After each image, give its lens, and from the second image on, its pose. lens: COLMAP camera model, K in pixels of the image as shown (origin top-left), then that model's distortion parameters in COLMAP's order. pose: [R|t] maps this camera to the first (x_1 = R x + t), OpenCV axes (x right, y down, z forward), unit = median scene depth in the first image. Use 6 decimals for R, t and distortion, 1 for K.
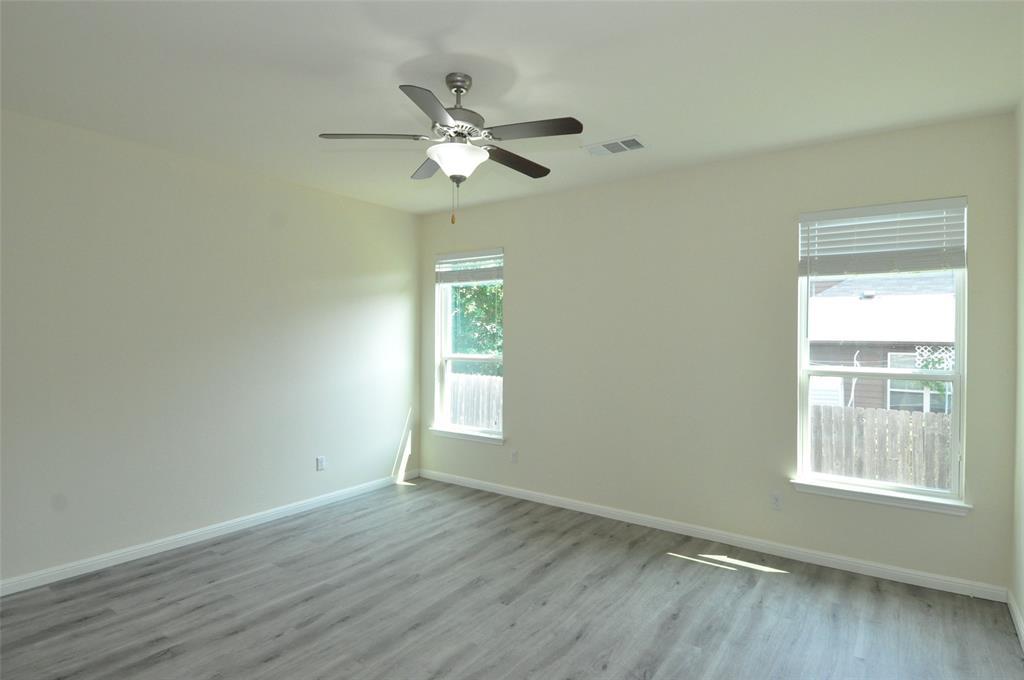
lens RADIAL K [[533.7, 0, 524.5], [0, 533.7, 334.3], [0, 0, 1]] dist [0.052722, -0.055320]
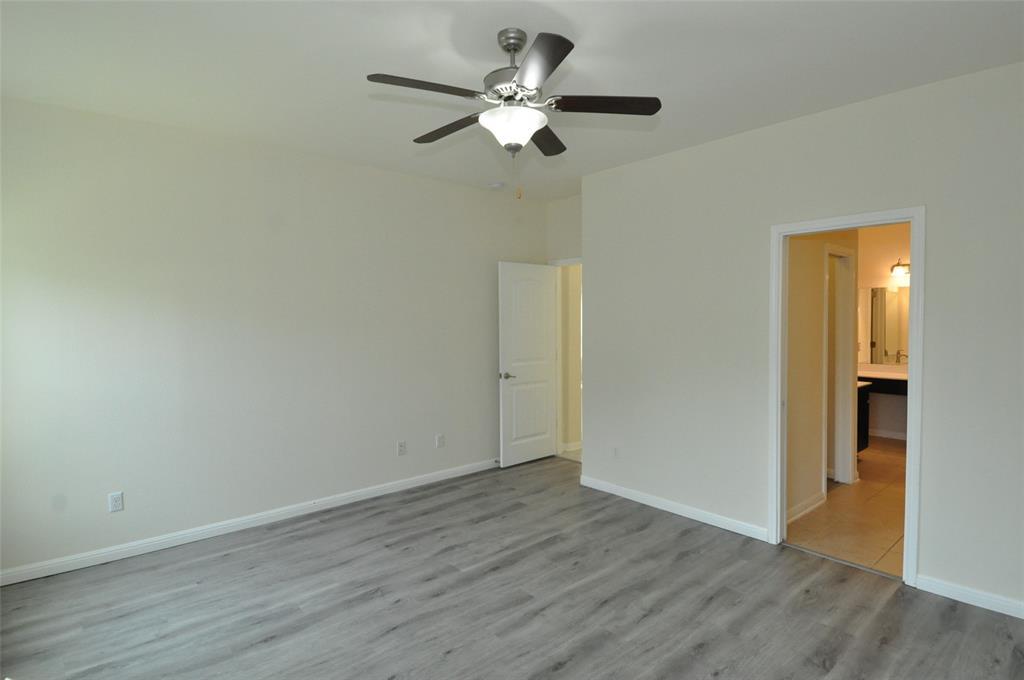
lens RADIAL K [[533.7, 0, 524.5], [0, 533.7, 334.3], [0, 0, 1]] dist [0.052722, -0.055320]
pose [[-0.974135, -0.009310, 0.225774, -0.349099], [-0.001767, 0.999434, 0.033592, -0.006032], [-0.225959, 0.032324, -0.973600, 1.886368]]
